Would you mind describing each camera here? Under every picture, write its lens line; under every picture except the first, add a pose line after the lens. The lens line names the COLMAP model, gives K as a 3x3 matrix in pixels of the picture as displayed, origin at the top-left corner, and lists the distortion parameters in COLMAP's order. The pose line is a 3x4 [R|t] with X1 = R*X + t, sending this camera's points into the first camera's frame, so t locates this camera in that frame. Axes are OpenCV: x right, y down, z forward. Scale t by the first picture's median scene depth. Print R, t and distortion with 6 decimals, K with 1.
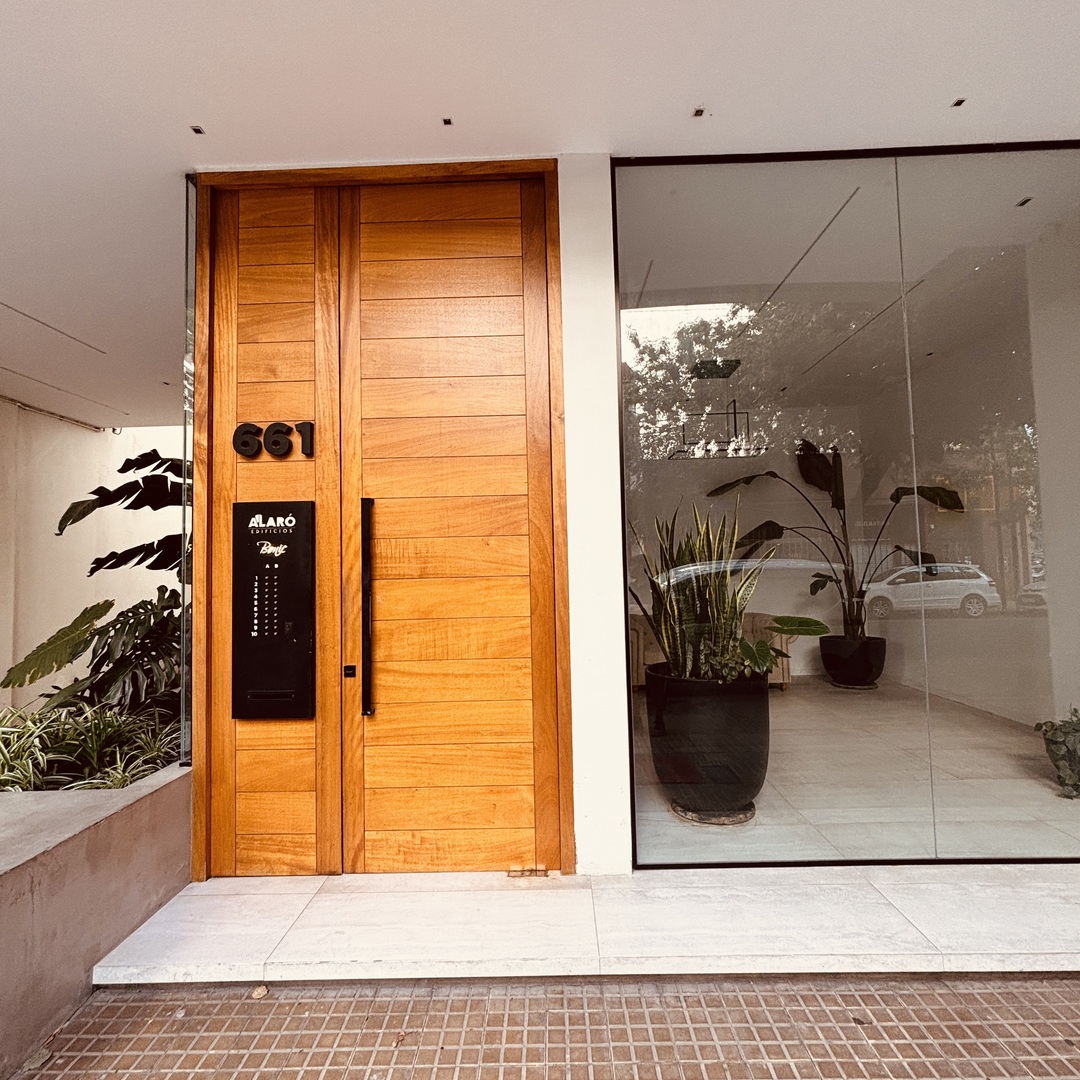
lens RADIAL K [[578.4, 0, 540.3], [0, 578.4, 545.2], [0, 0, 1]] dist [0.001682, -0.000511]
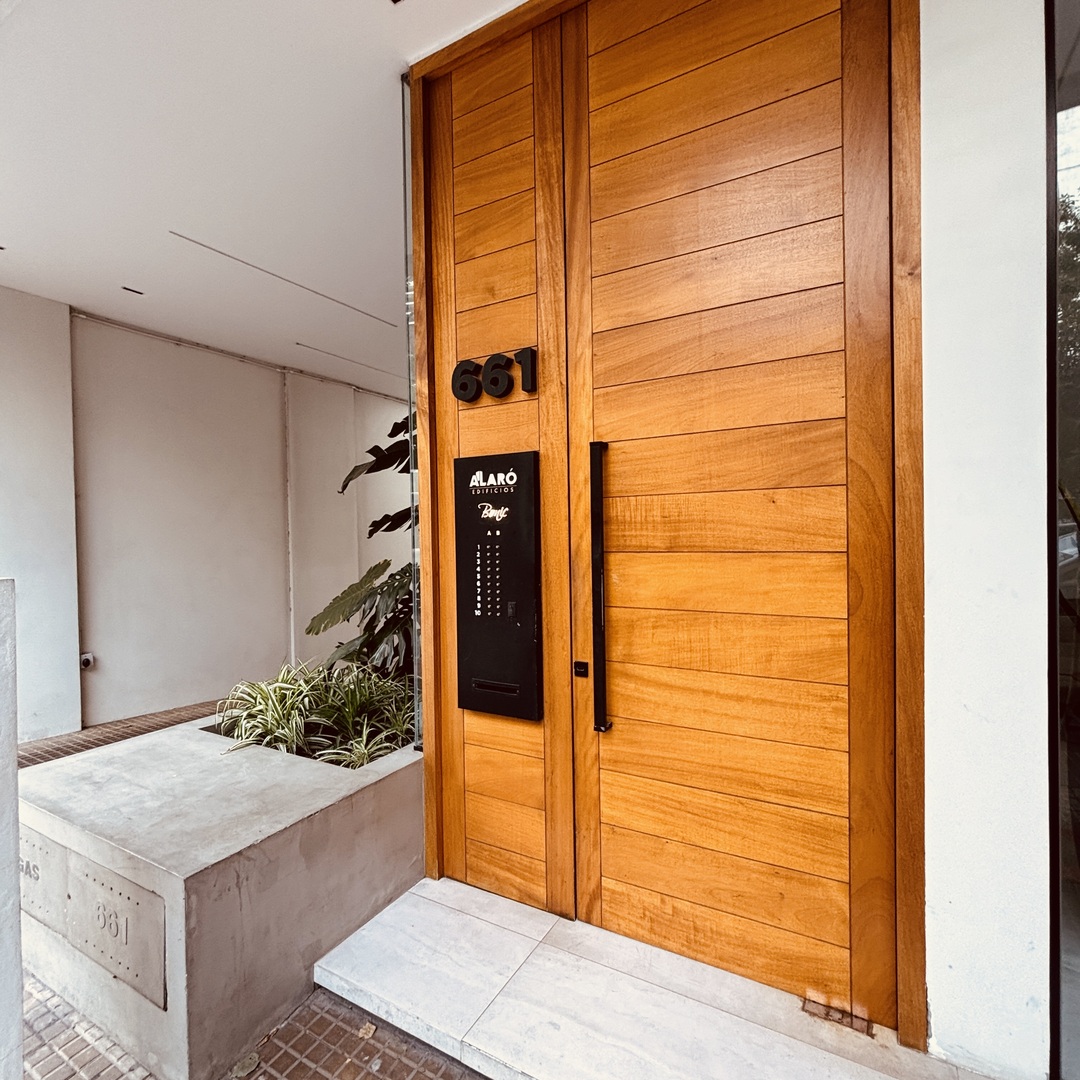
lens RADIAL K [[578.4, 0, 543.9], [0, 578.4, 542.0], [0, 0, 1]] dist [0.001682, -0.000511]
pose [[0.880253, 0.014480, -0.474283, -0.010276], [0.019341, 0.997609, 0.066353, -0.004122], [0.474110, -0.067581, 0.877868, 0.312728]]
